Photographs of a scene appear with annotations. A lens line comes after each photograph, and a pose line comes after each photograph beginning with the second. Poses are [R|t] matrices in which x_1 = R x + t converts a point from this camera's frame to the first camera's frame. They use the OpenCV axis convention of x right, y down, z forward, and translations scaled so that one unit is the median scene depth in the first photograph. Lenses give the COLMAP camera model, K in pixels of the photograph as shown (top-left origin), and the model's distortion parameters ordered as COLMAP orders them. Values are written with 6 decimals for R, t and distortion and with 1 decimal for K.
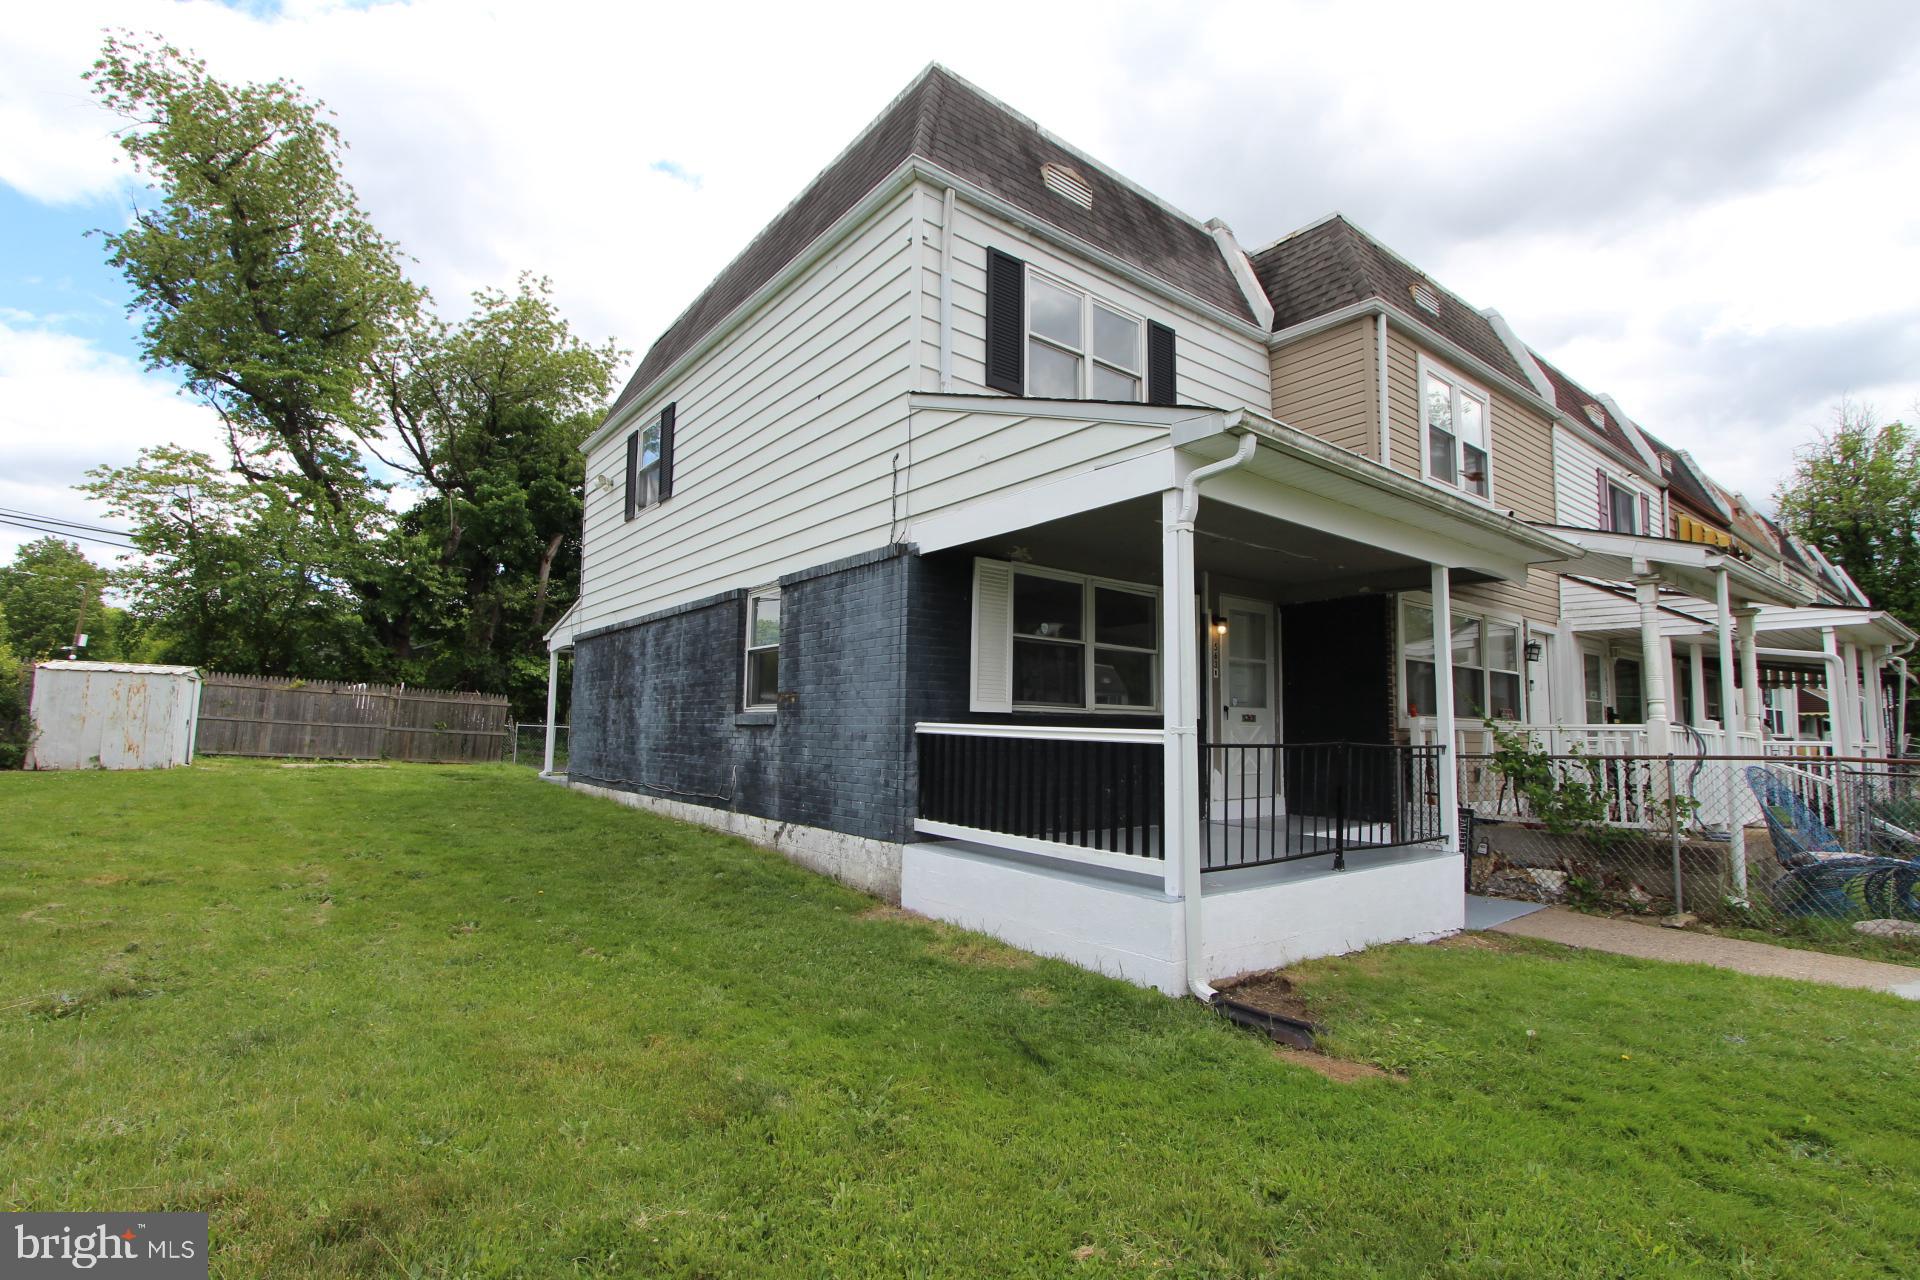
lens RADIAL K [[889.1, 0, 967.6], [0, 889.1, 641.4], [0, 0, 1]] dist [-0.003498, 0.000202]
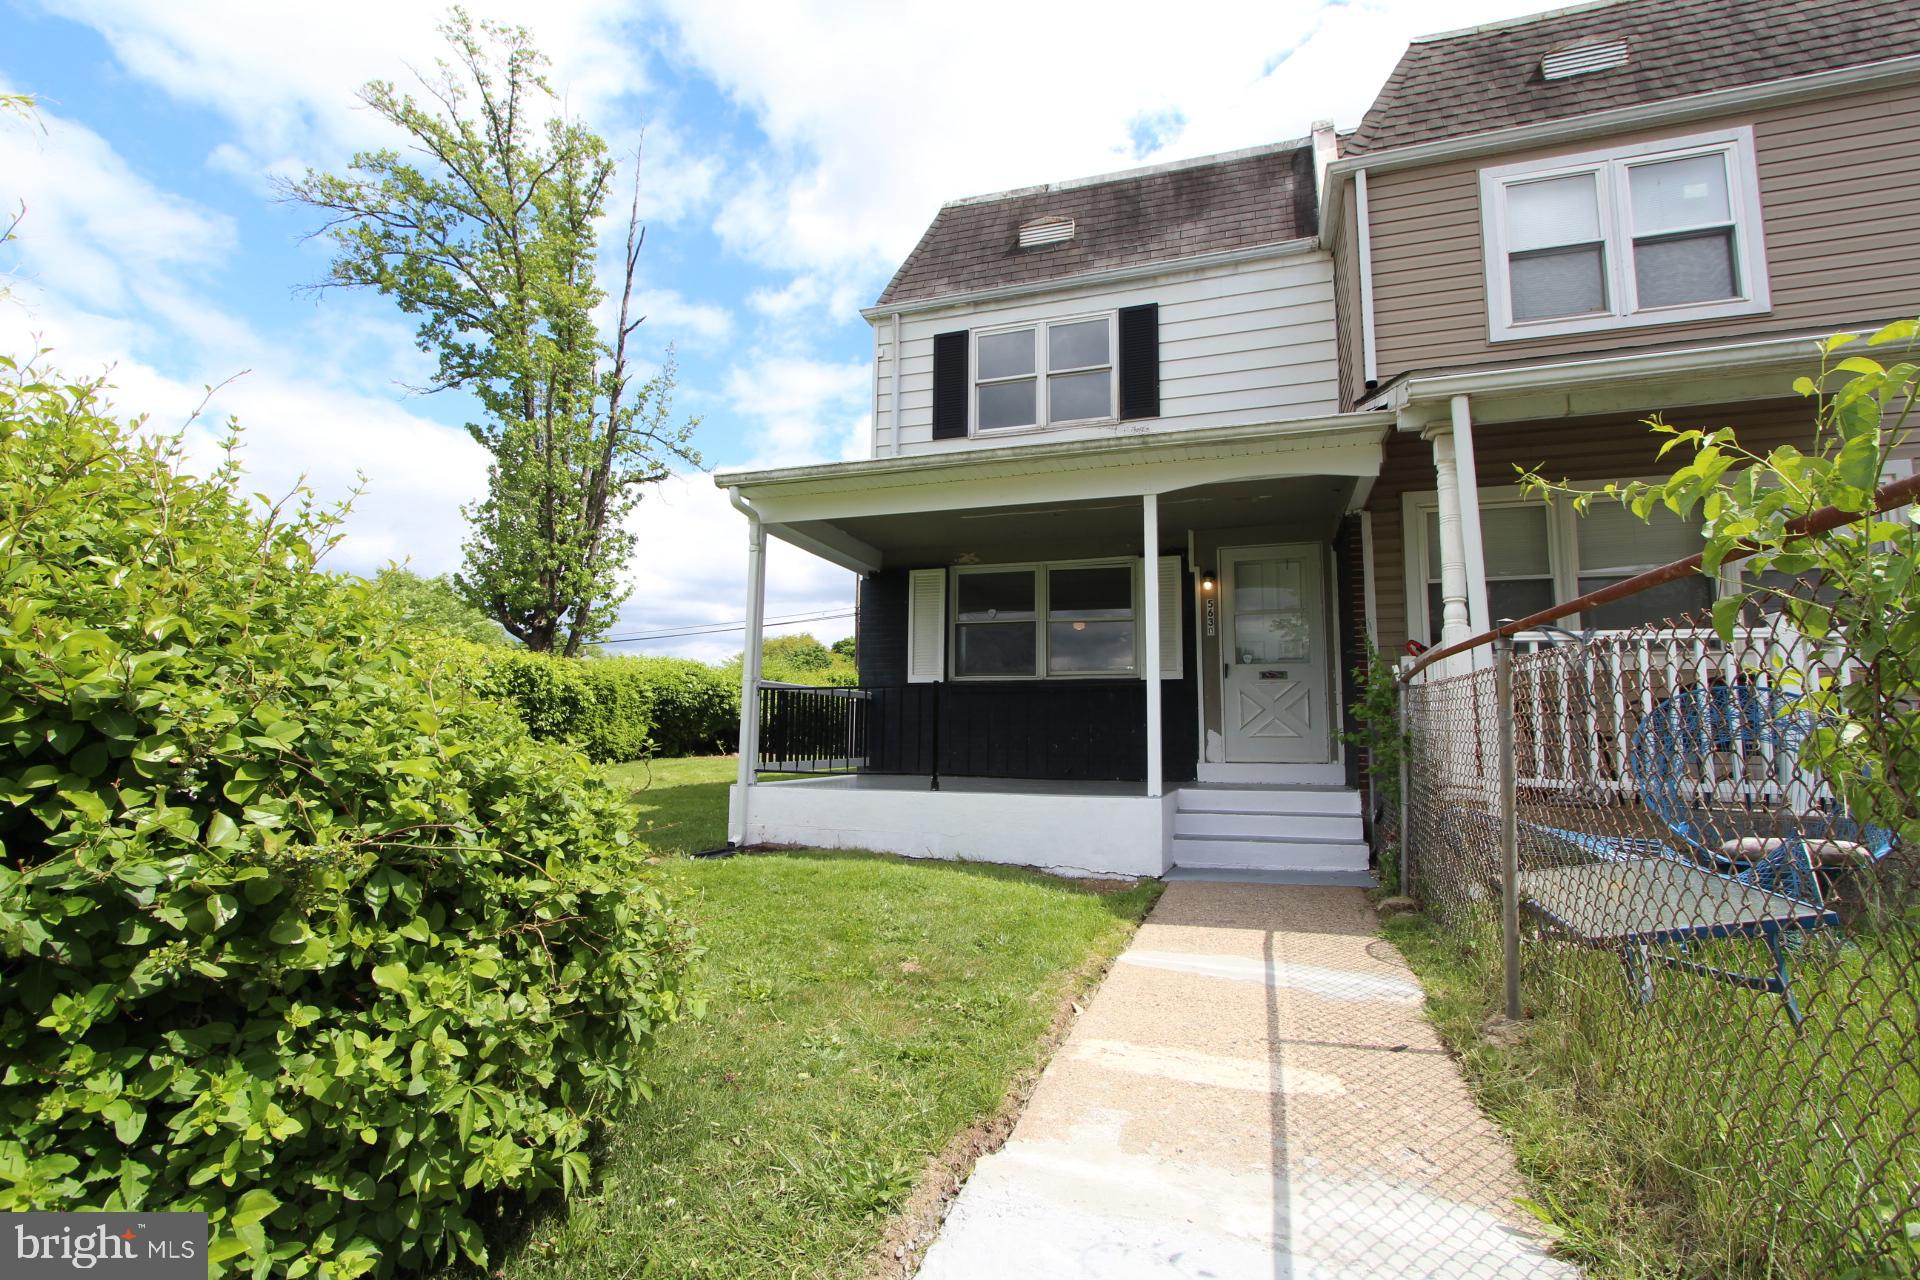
lens RADIAL K [[889.1, 0, 967.6], [0, 889.1, 641.4], [0, 0, 1]] dist [-0.003498, 0.000202]
pose [[0.550038, -0.111551, -0.827656, 1.263468], [0.082493, 0.993450, -0.079074, 0.138077], [0.831055, -0.024782, 0.555637, 0.332398]]
